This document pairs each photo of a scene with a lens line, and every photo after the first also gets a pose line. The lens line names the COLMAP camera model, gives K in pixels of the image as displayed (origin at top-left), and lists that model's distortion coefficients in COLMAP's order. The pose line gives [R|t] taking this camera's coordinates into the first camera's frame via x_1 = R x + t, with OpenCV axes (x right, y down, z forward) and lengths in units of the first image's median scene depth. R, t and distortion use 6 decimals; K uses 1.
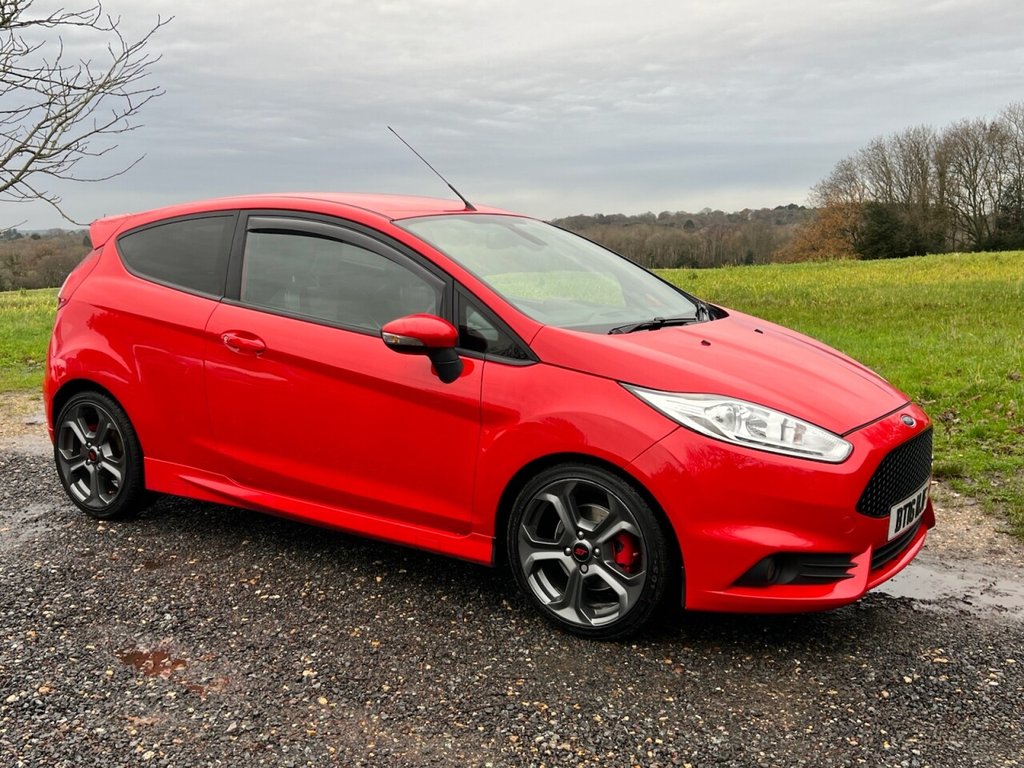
lens RADIAL K [[1080.9, 0, 513.4], [0, 1080.9, 389.6], [0, 0, 1]] dist [0.131528, -0.306821]
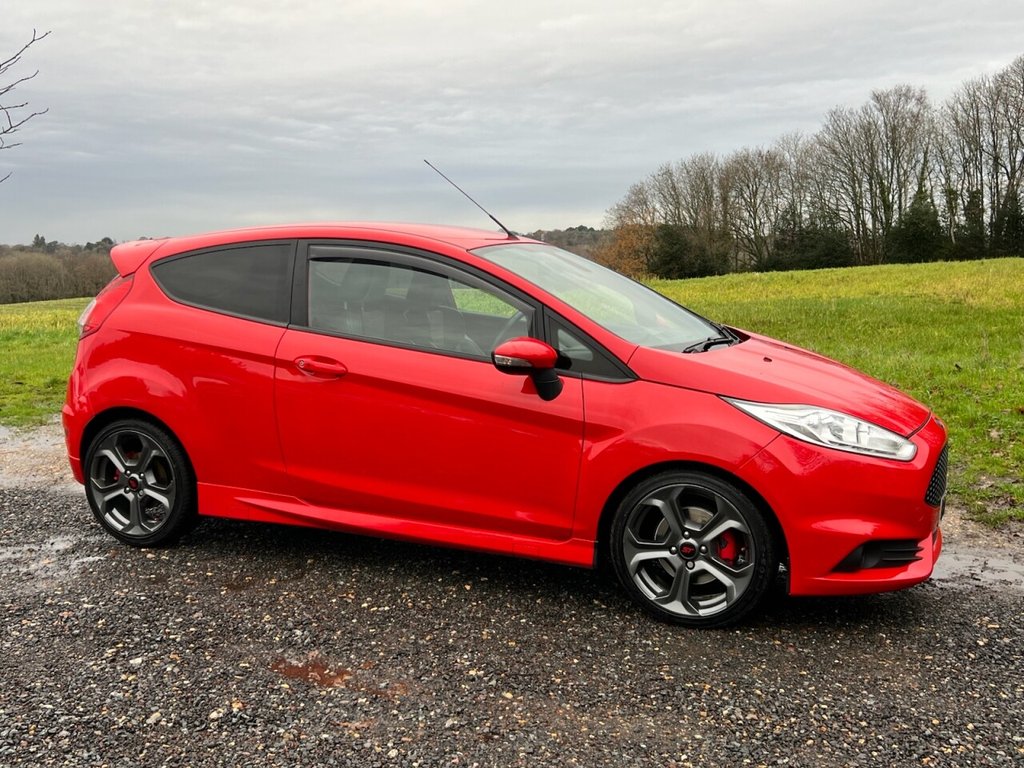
lens RADIAL K [[1079.3, 0, 509.0], [0, 1079.3, 383.1], [0, 0, 1]] dist [0.137048, -0.313690]
pose [[0.983253, -0.021976, 0.180919, -0.232254], [0.026141, 0.999445, -0.020668, -0.001711], [-0.180364, 0.025051, 0.983281, -0.045387]]
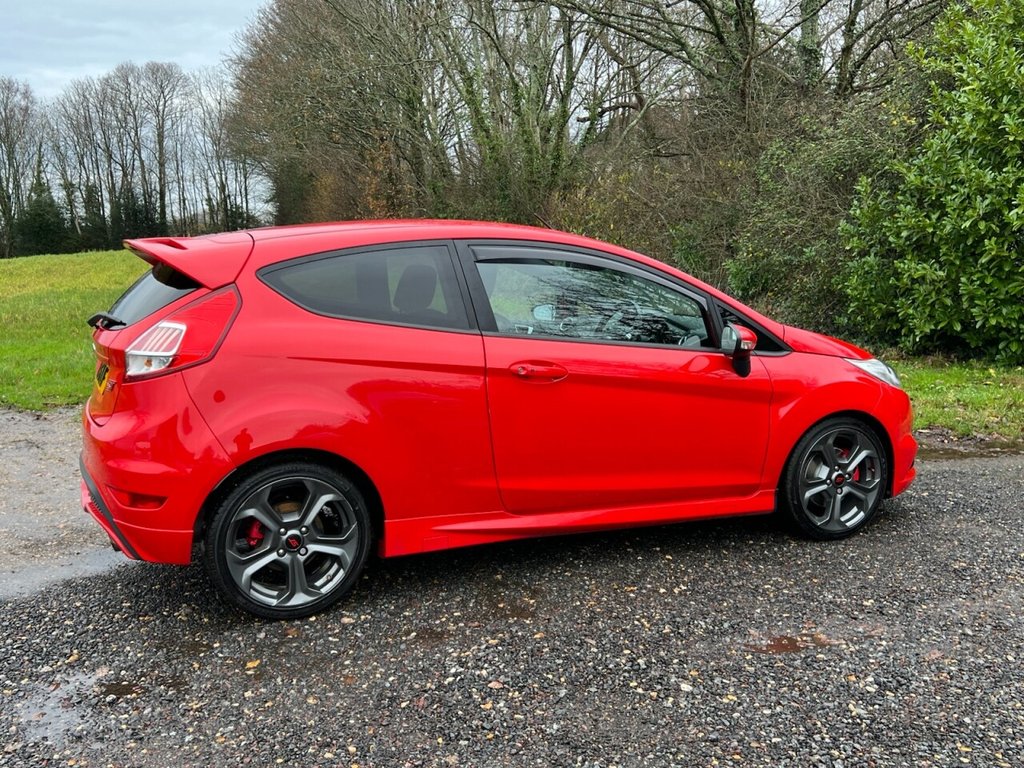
lens RADIAL K [[1019.8, 0, 503.6], [0, 1019.8, 383.4], [0, 0, 1]] dist [0.102252, -0.204398]
pose [[0.538713, -0.123754, 0.833351, -0.946149], [0.129546, 0.989557, 0.063207, -0.086394], [-0.832470, 0.073907, 0.549119, 0.456216]]
